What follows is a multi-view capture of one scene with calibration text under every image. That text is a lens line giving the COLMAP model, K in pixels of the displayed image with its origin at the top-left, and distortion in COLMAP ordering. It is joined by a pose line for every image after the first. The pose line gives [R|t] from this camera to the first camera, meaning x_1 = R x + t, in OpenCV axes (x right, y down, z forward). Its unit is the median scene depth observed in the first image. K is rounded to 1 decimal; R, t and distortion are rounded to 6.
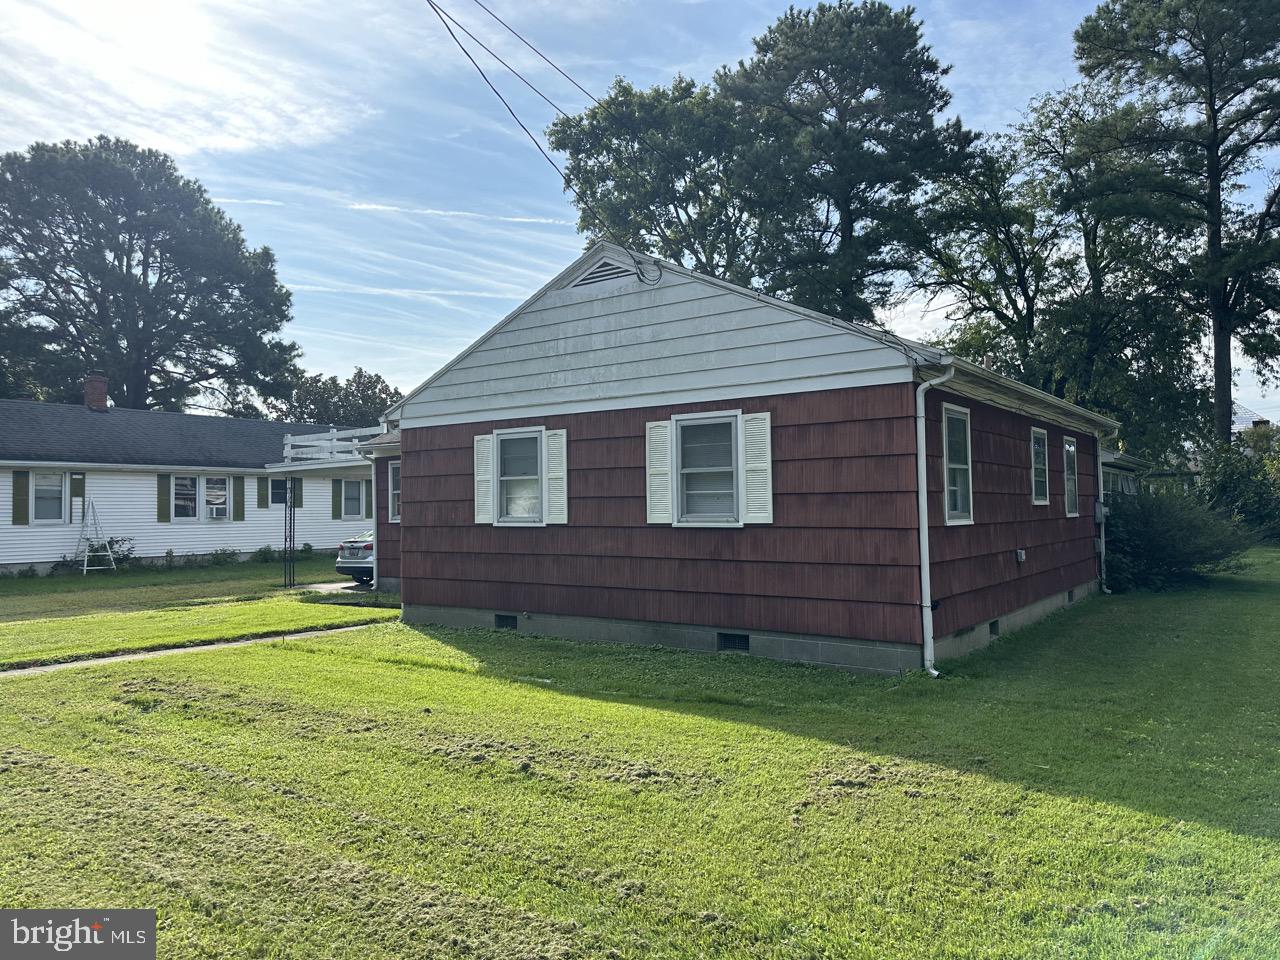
lens RADIAL K [[907.2, 0, 641.5], [0, 907.2, 483.3], [0, 0, 1]] dist [0.054433, -0.063606]
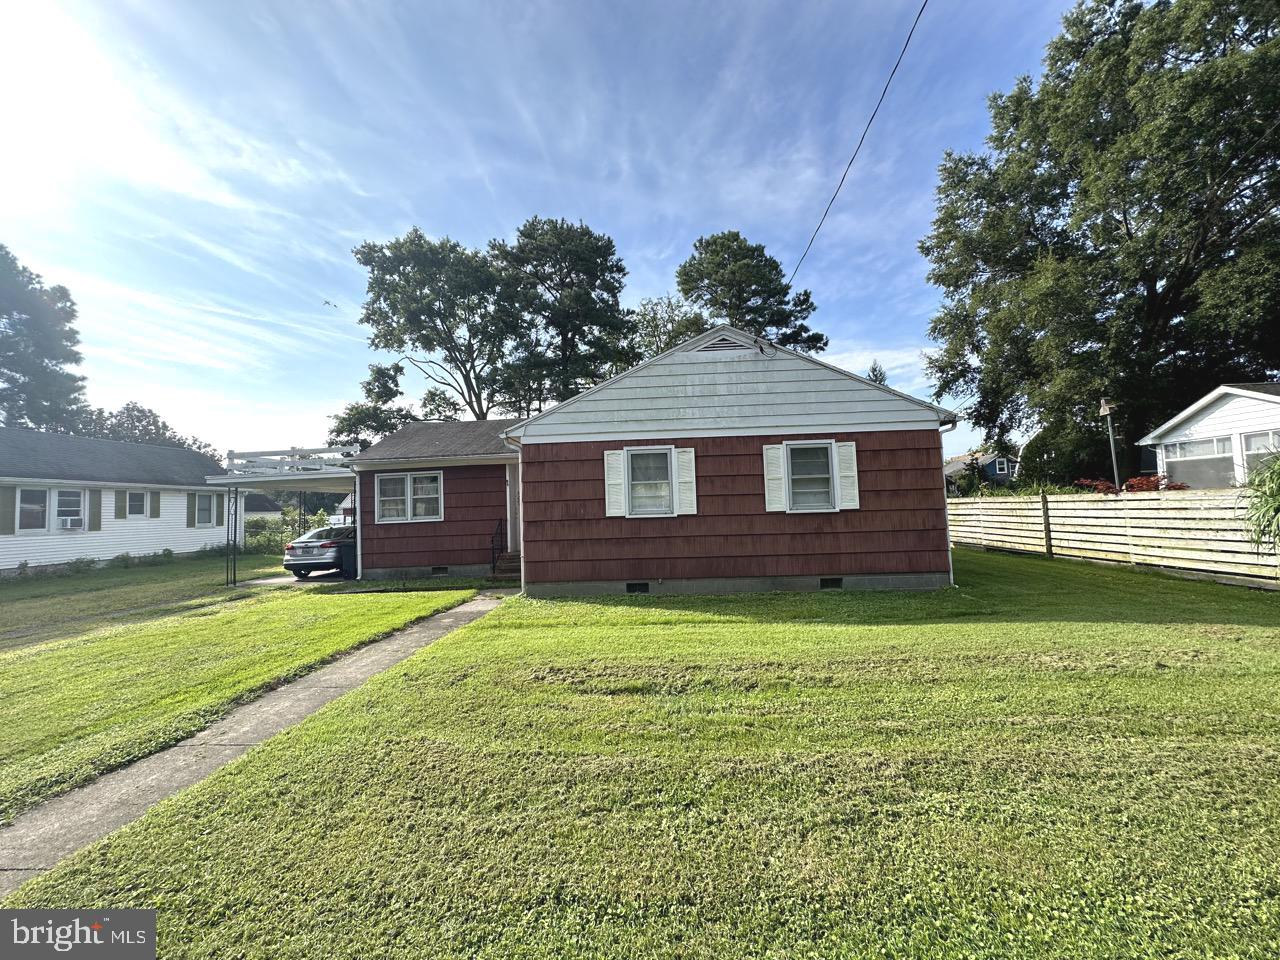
lens RADIAL K [[515.0, 0, 642.7], [0, 515.0, 479.9], [0, 0, 1]] dist [-0.004256, 0.000230]
pose [[0.836160, 0.015932, 0.548255, -0.591231], [0.006210, 0.999239, -0.038508, 0.021435], [-0.548451, 0.035604, 0.835424, 0.359311]]
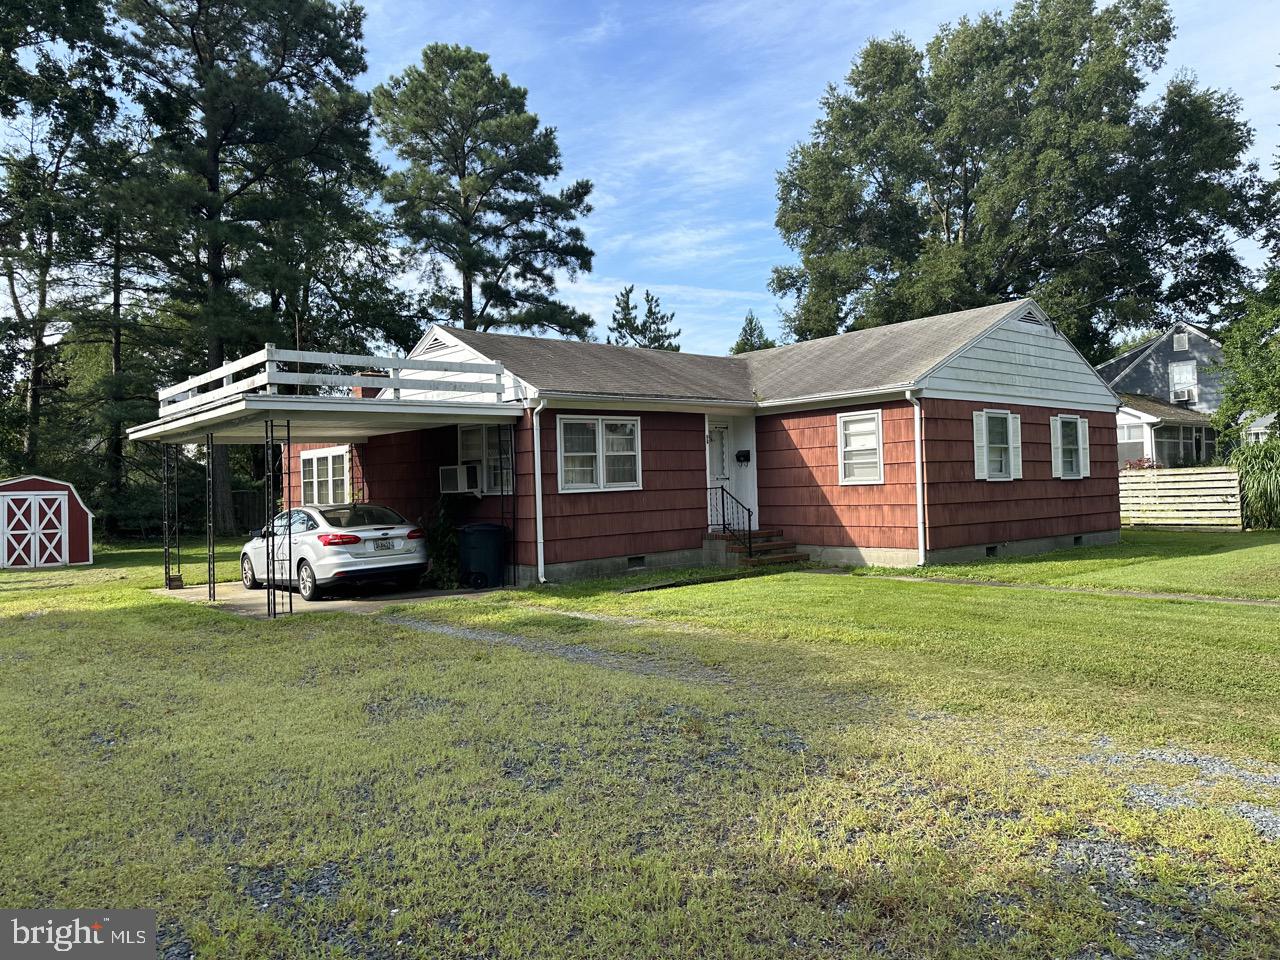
lens RADIAL K [[907.2, 0, 640.6], [0, 907.2, 479.3], [0, 0, 1]] dist [0.054433, -0.063606]
pose [[0.247824, 0.017442, 0.968648, -1.678914], [-0.001339, 0.999843, -0.017661, 0.074164], [-0.968804, 0.003080, 0.247808, 1.218454]]
